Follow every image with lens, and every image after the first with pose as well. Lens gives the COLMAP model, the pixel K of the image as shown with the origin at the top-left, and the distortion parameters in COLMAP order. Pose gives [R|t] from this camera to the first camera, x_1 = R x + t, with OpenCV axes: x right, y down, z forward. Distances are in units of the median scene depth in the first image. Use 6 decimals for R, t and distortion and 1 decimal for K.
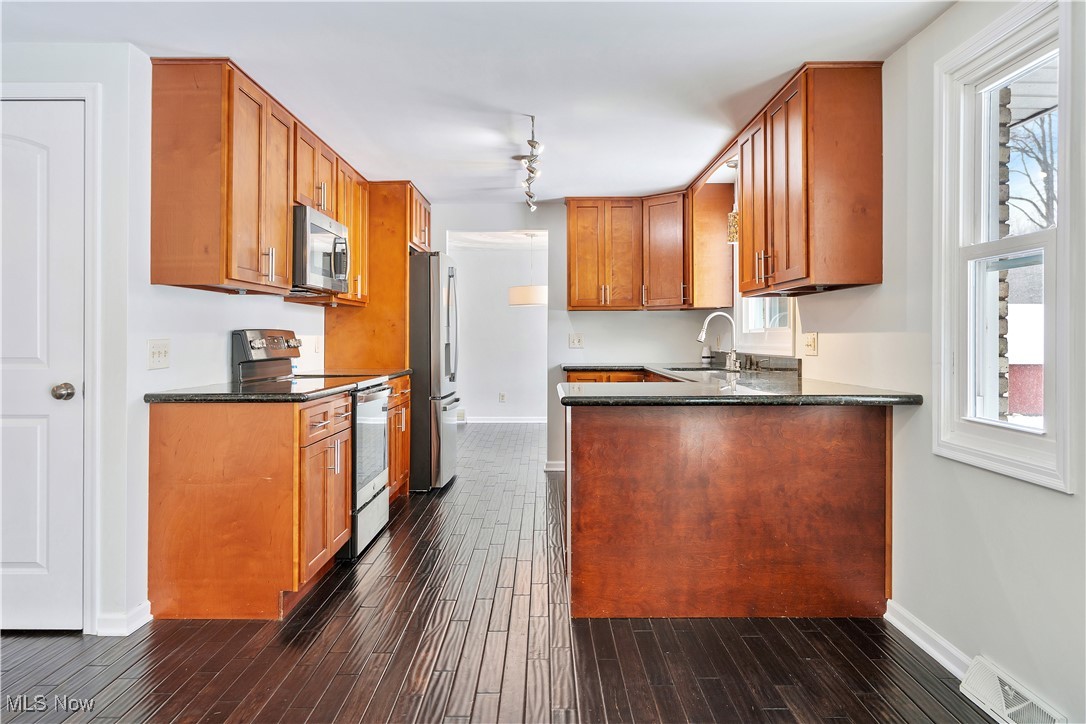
lens RADIAL K [[738.6, 0, 535.1], [0, 738.6, 331.8], [0, 0, 1]] dist [-0.010128, -0.000274]
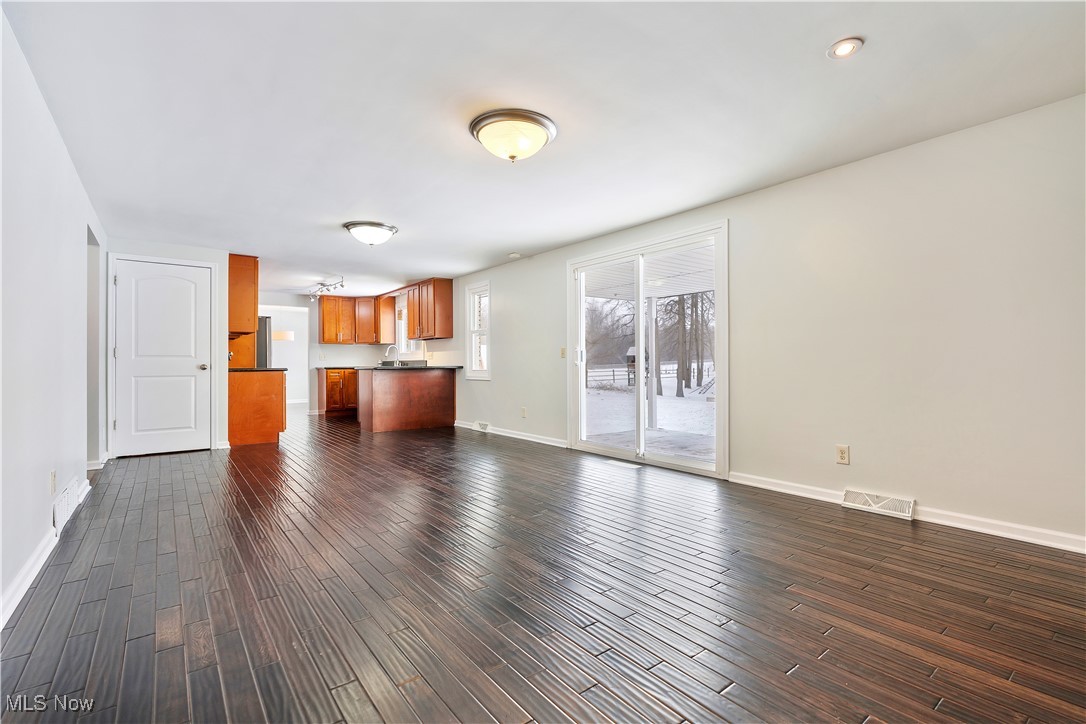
lens RADIAL K [[491.4, 0, 544.1], [0, 491.4, 361.5], [0, 0, 1]] dist [-0.009038, 0.001691]
pose [[0.780561, -0.001753, 0.625077, -0.696353], [0.001510, 0.999998, 0.000919, 0.050887], [-0.625078, 0.000227, 0.780562, -1.186557]]
